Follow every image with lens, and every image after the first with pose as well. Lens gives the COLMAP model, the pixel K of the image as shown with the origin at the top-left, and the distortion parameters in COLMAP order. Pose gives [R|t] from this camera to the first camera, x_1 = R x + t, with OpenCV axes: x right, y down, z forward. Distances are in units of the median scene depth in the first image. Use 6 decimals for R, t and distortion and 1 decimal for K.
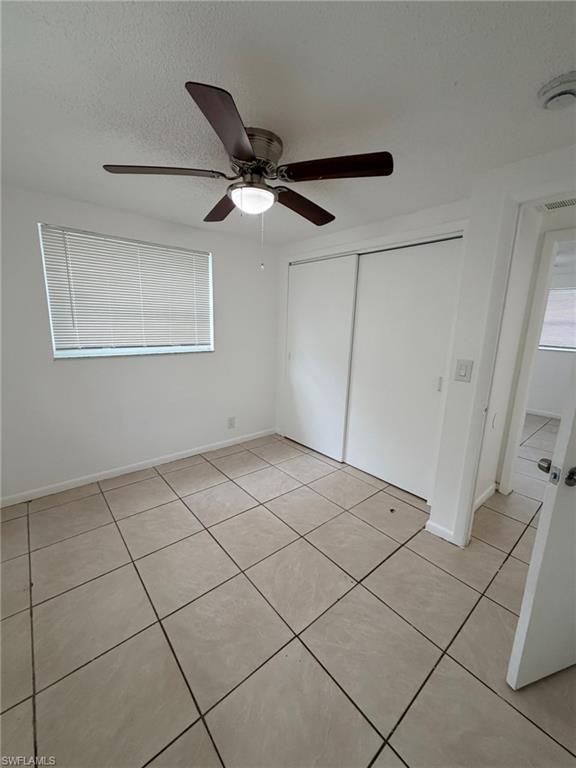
lens RADIAL K [[306.6, 0, 297.0], [0, 306.6, 374.1], [0, 0, 1]] dist [0.010213, 0.000085]
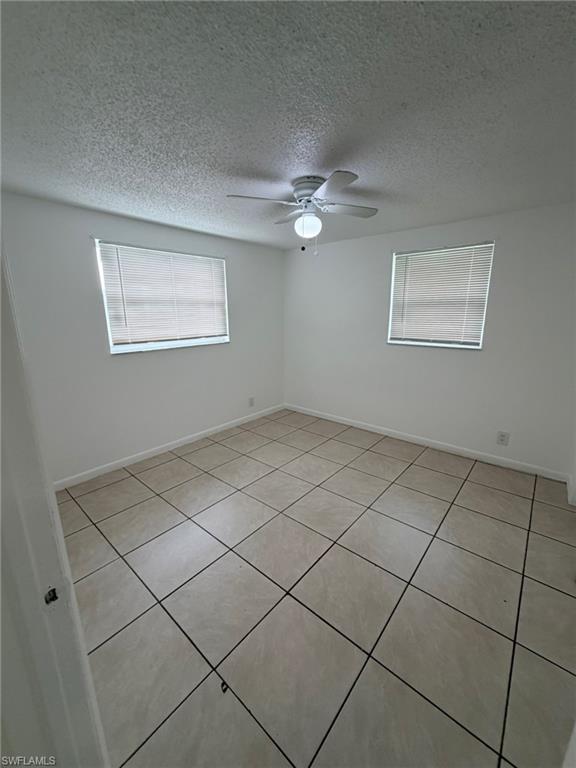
lens RADIAL K [[306.6, 0, 292.6], [0, 306.6, 384.7], [0, 0, 1]] dist [0.010213, 0.000085]
pose [[0.987312, -0.070867, 0.142104, -0.174990], [0.062041, 0.995915, 0.065611, 0.020043], [-0.146173, -0.055962, 0.987675, -0.153760]]
